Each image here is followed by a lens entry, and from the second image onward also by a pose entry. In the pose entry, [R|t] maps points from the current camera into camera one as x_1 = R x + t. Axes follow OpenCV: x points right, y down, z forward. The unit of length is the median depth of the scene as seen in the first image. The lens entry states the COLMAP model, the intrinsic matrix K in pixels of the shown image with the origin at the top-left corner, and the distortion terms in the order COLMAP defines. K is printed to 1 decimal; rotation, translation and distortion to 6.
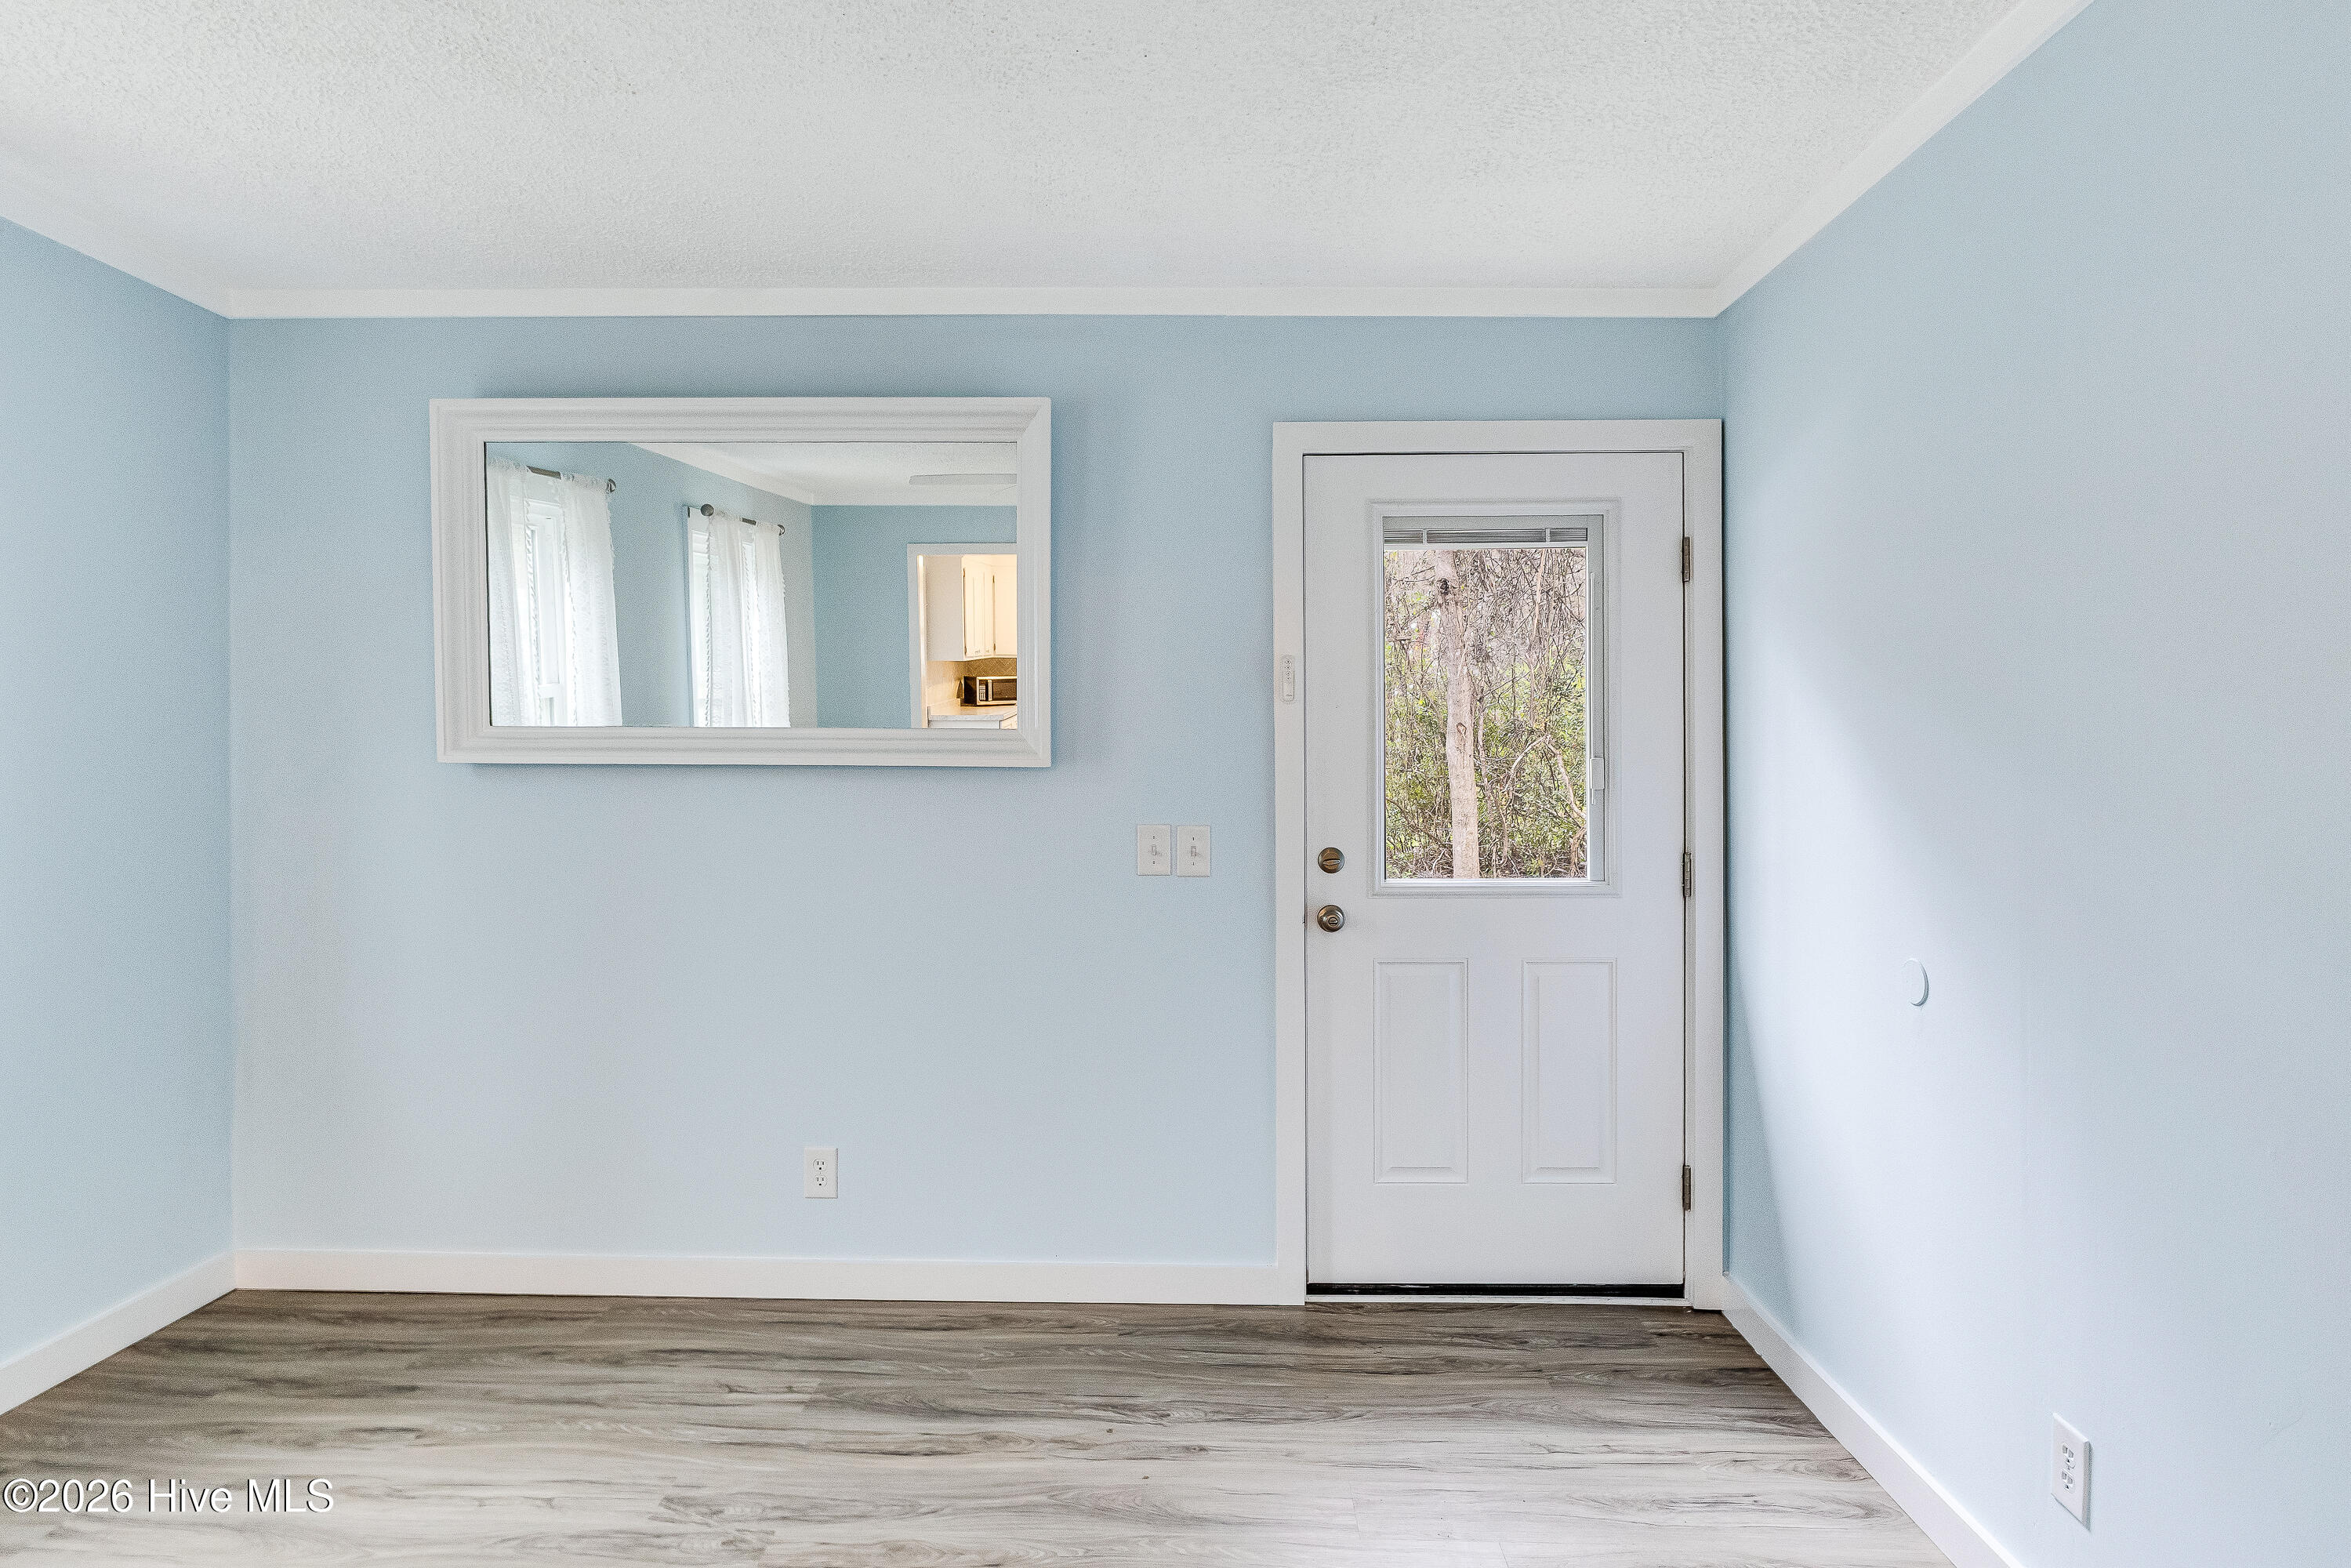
lens RADIAL K [[1312.1, 0, 1165.2], [0, 1312.1, 786.9], [0, 0, 1]] dist [-0.008291, -0.004823]
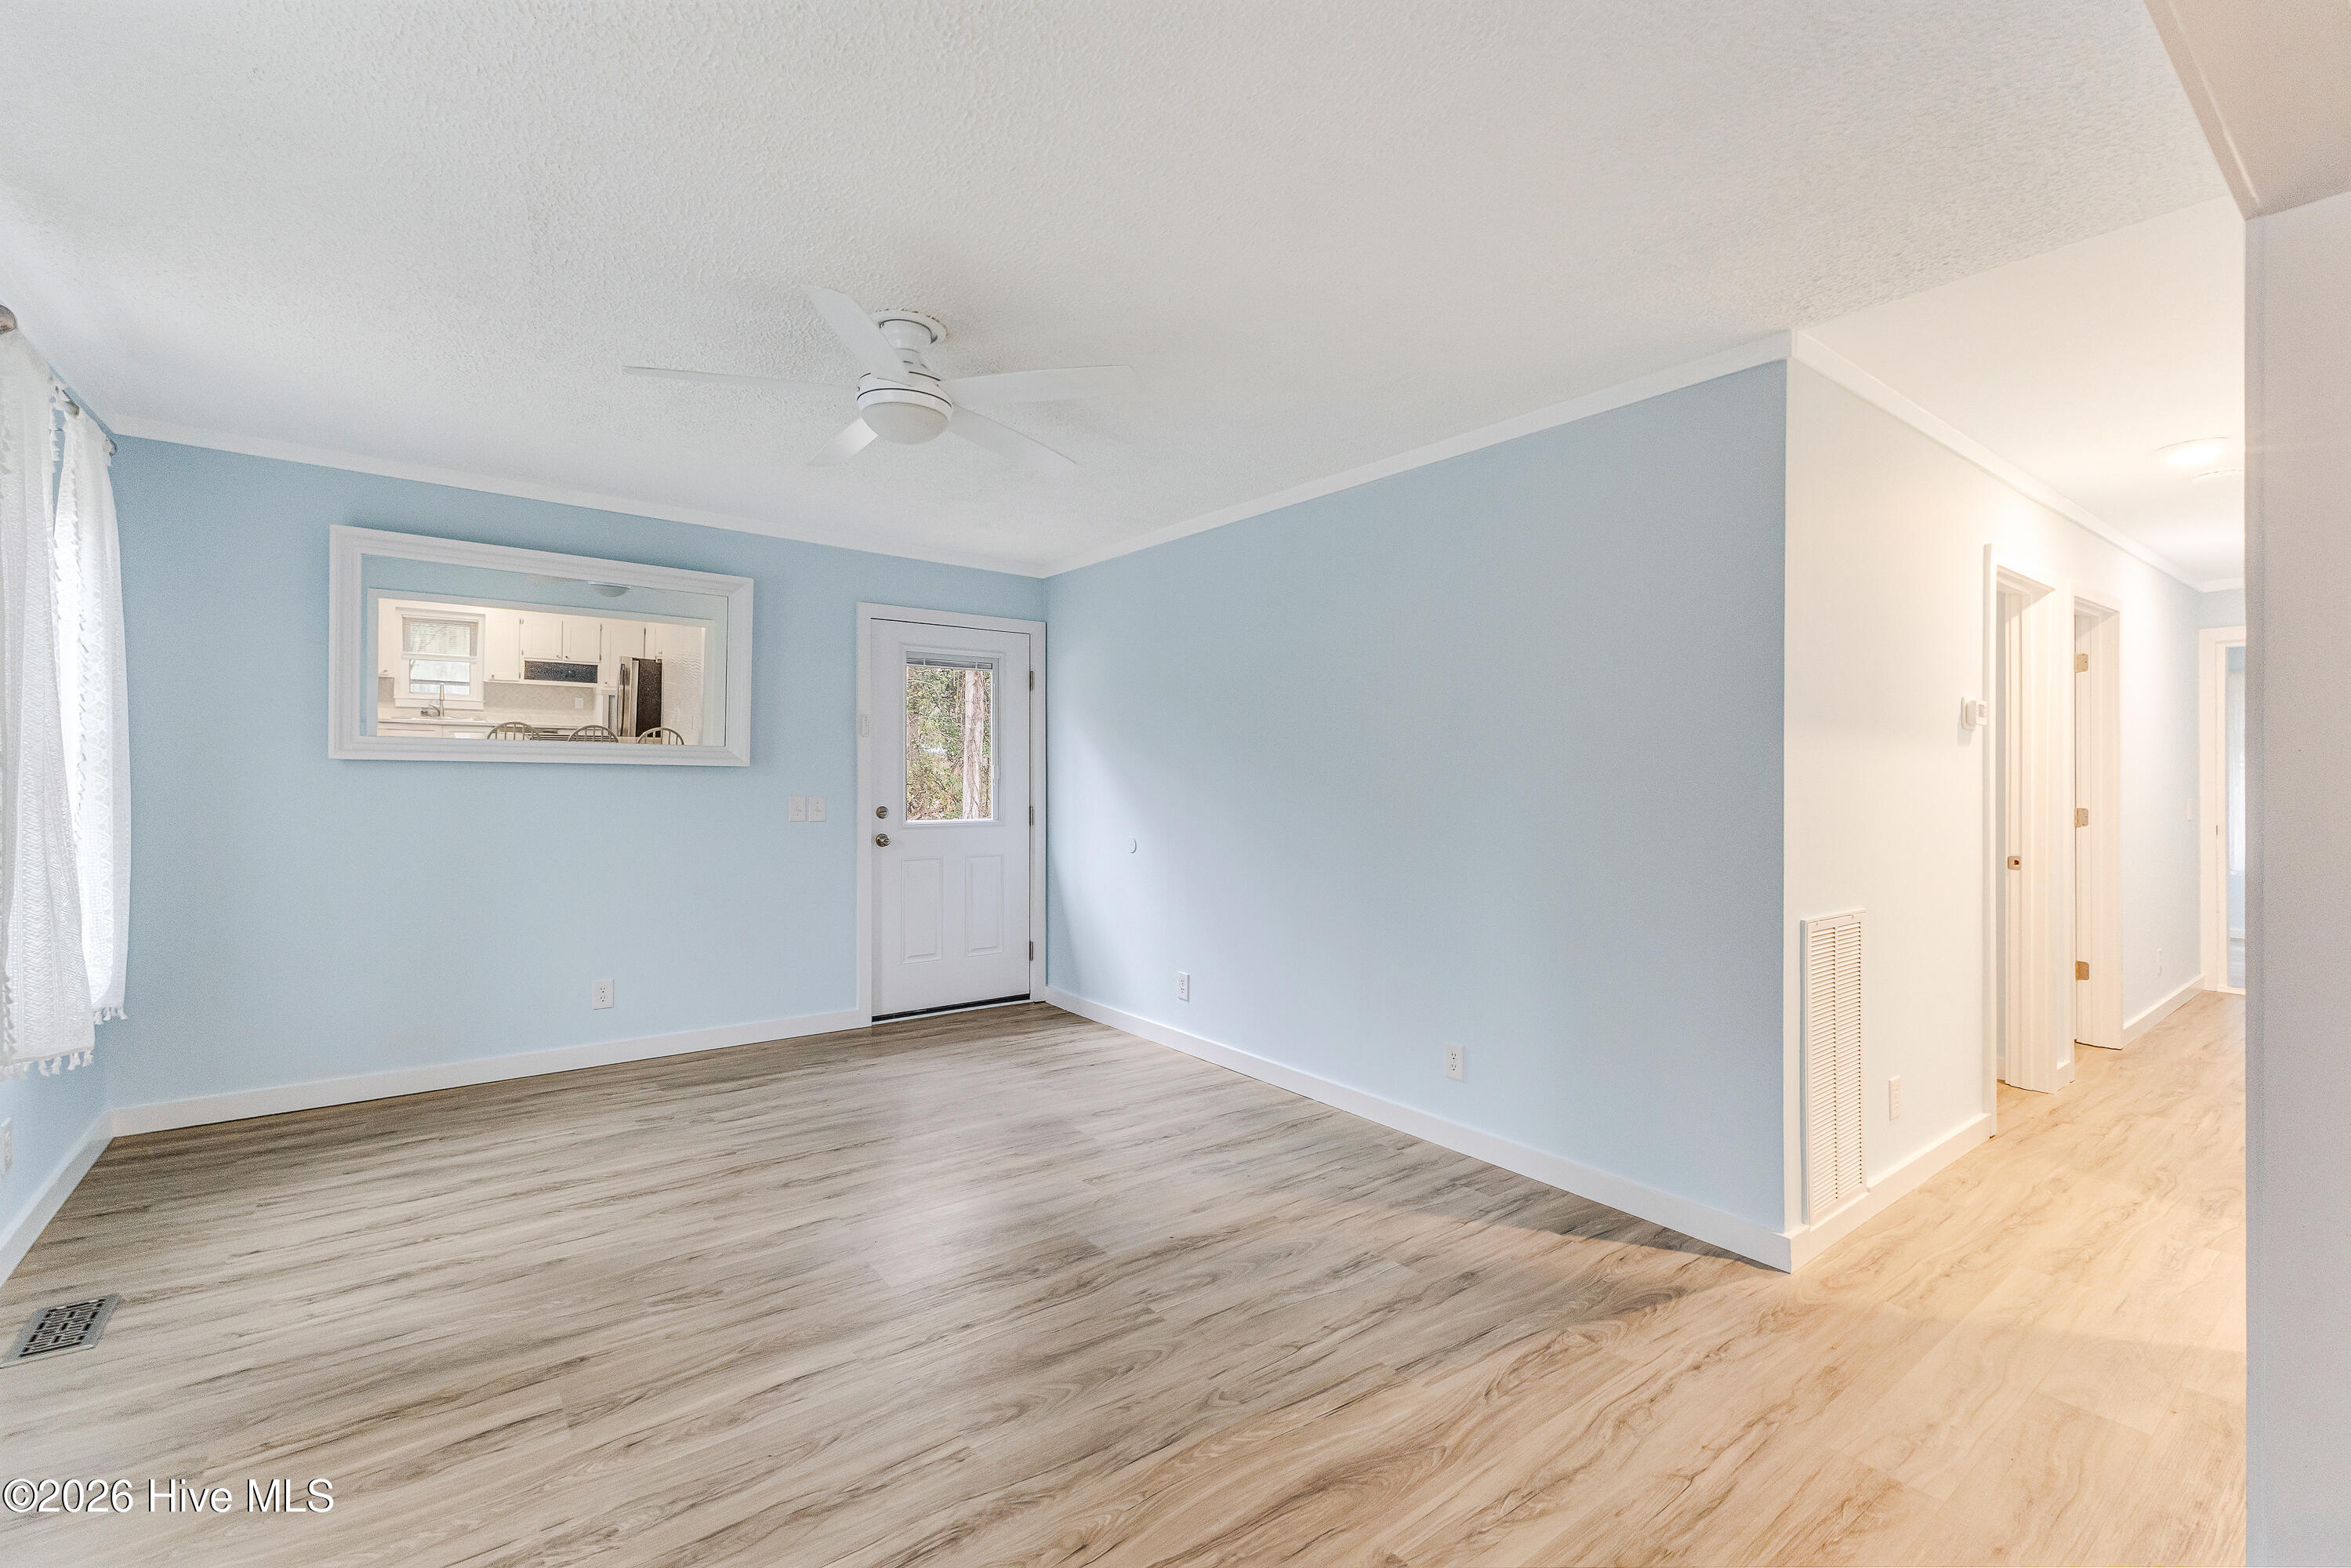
lens RADIAL K [[1019.9, 0, 1191.3], [0, 1019.9, 775.6], [0, 0, 1]] dist [-0.002364, -0.001919]
pose [[0.770453, 0.006195, 0.637466, -0.594266], [0.003390, 0.999899, -0.013813, 0.023779], [-0.637488, 0.012803, 0.770354, -0.638221]]
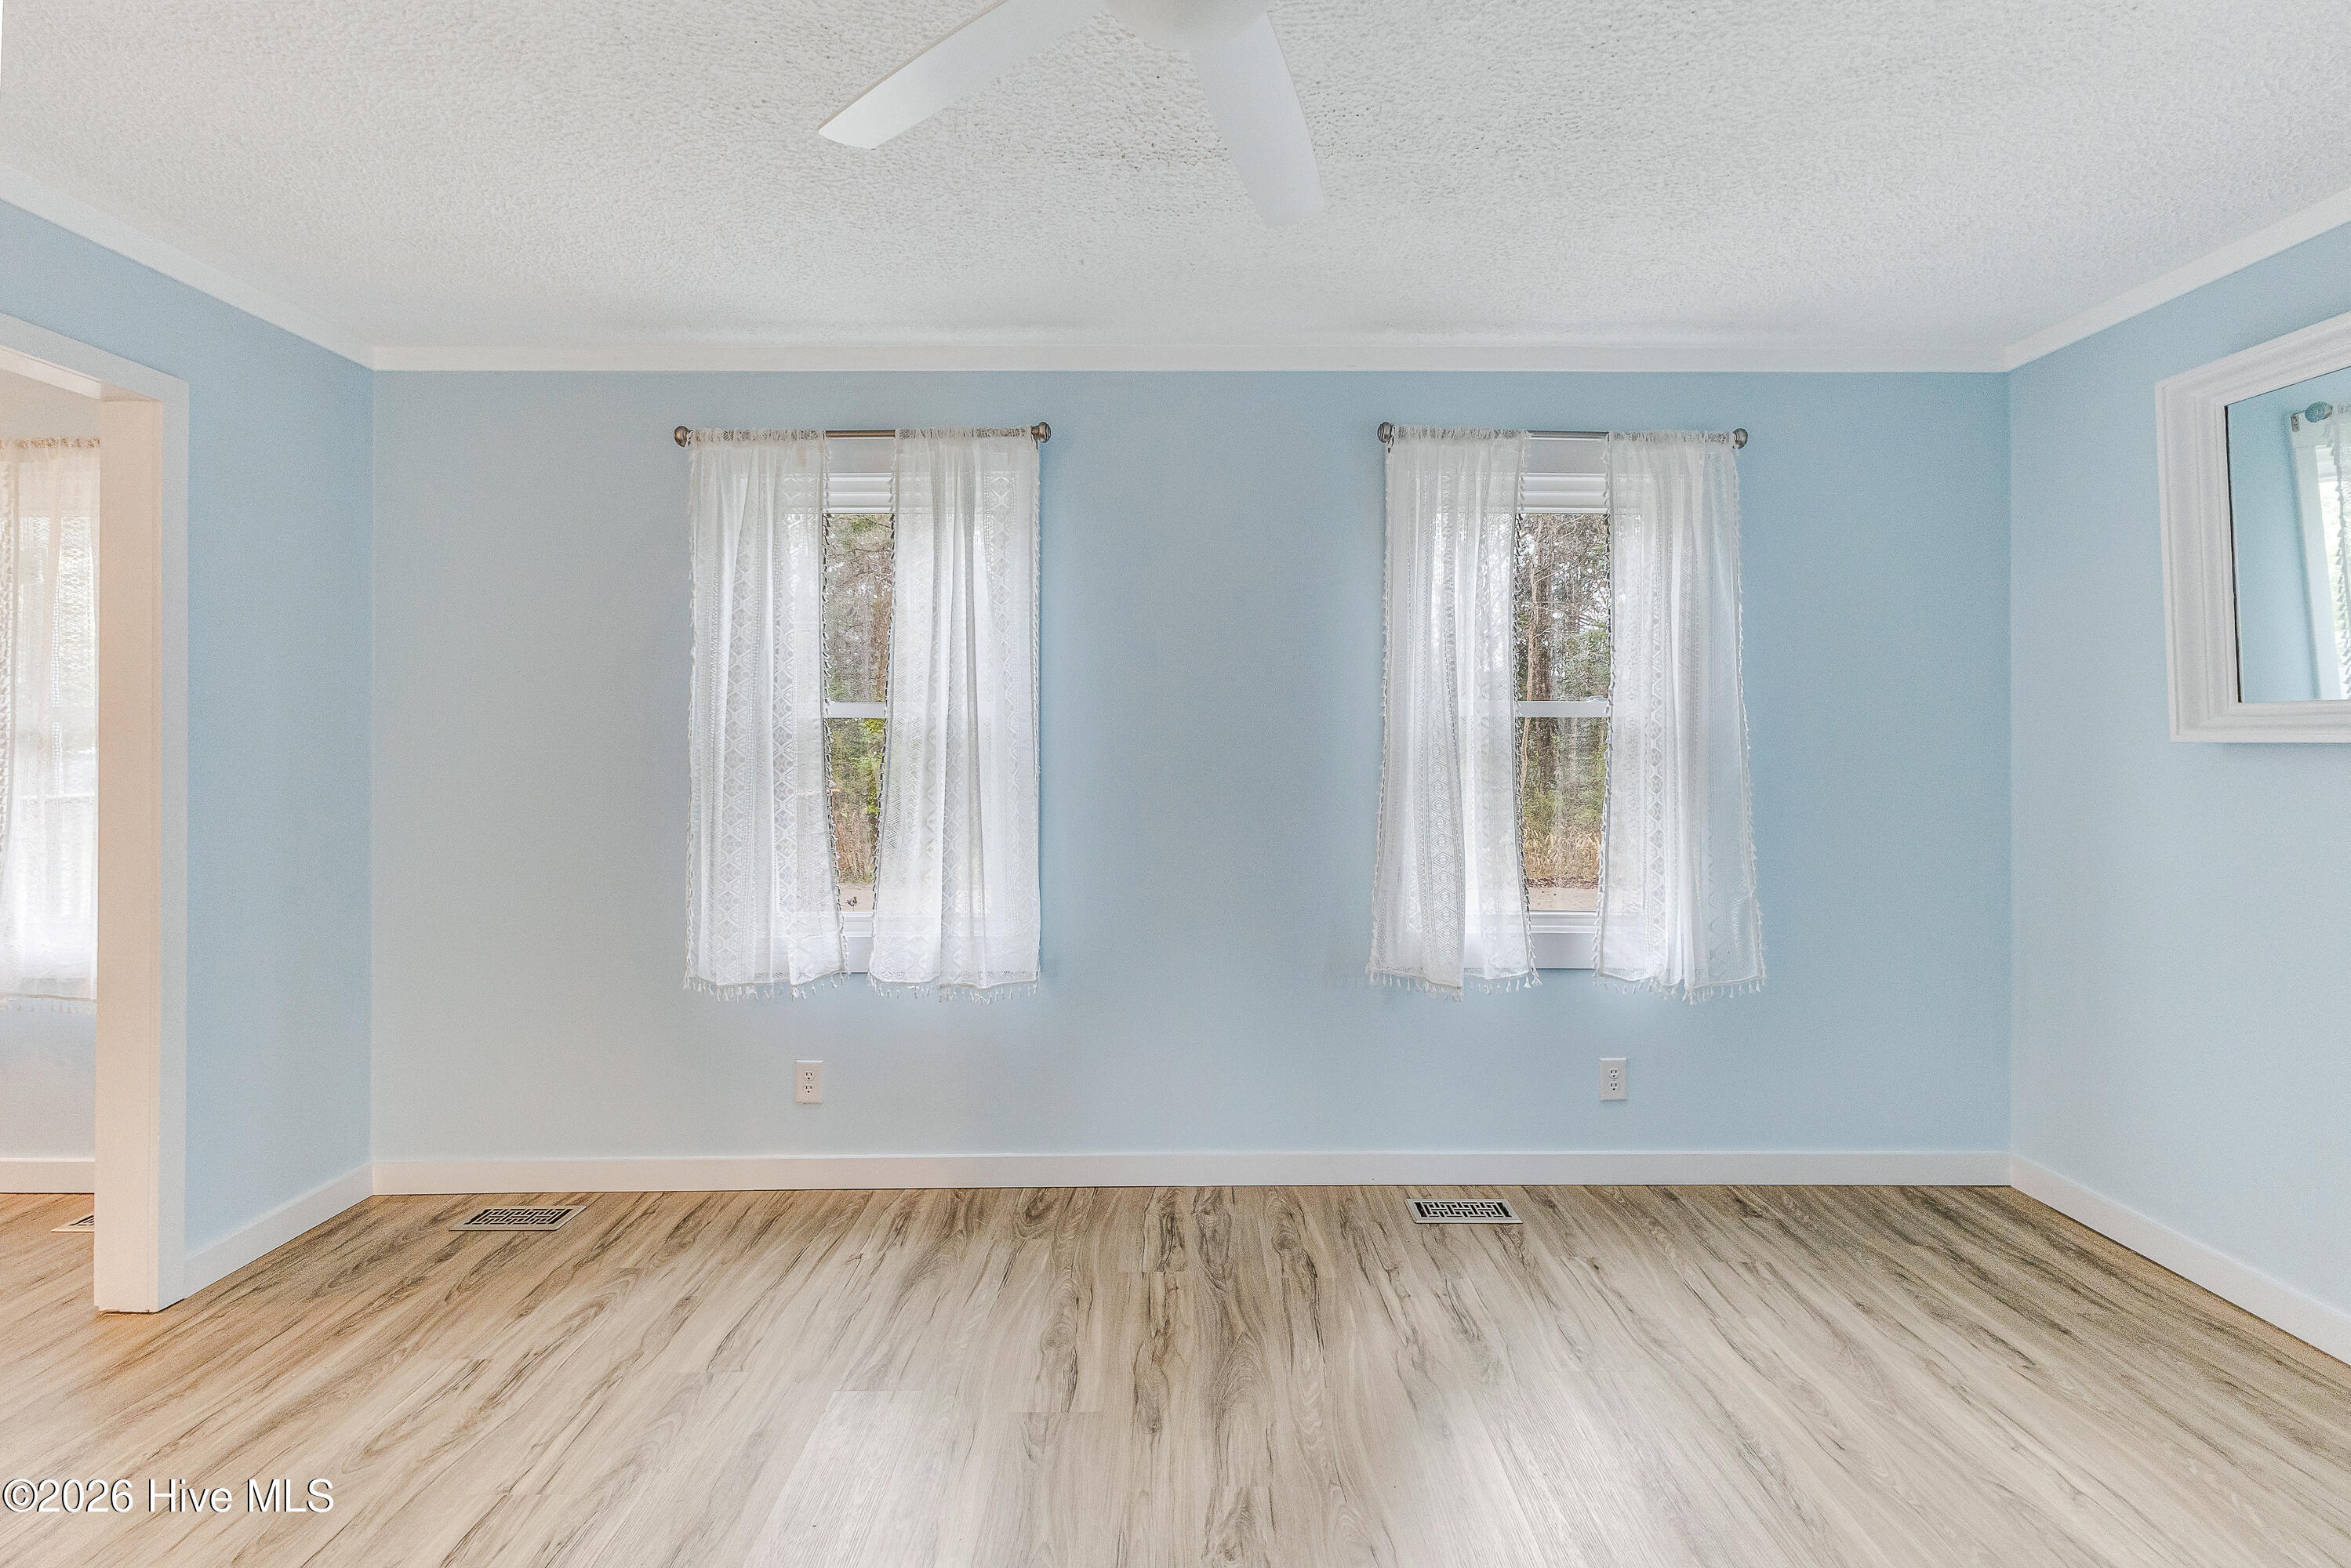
lens RADIAL K [[1019.7, 0, 1178.7], [0, 1019.7, 748.3], [0, 0, 1]] dist [-0.002364, -0.001919]
pose [[0.028420, -0.001787, -0.999594, 0.217457], [-0.017527, 0.999844, -0.002286, 0.002178], [0.999442, 0.017585, 0.028385, 0.238872]]
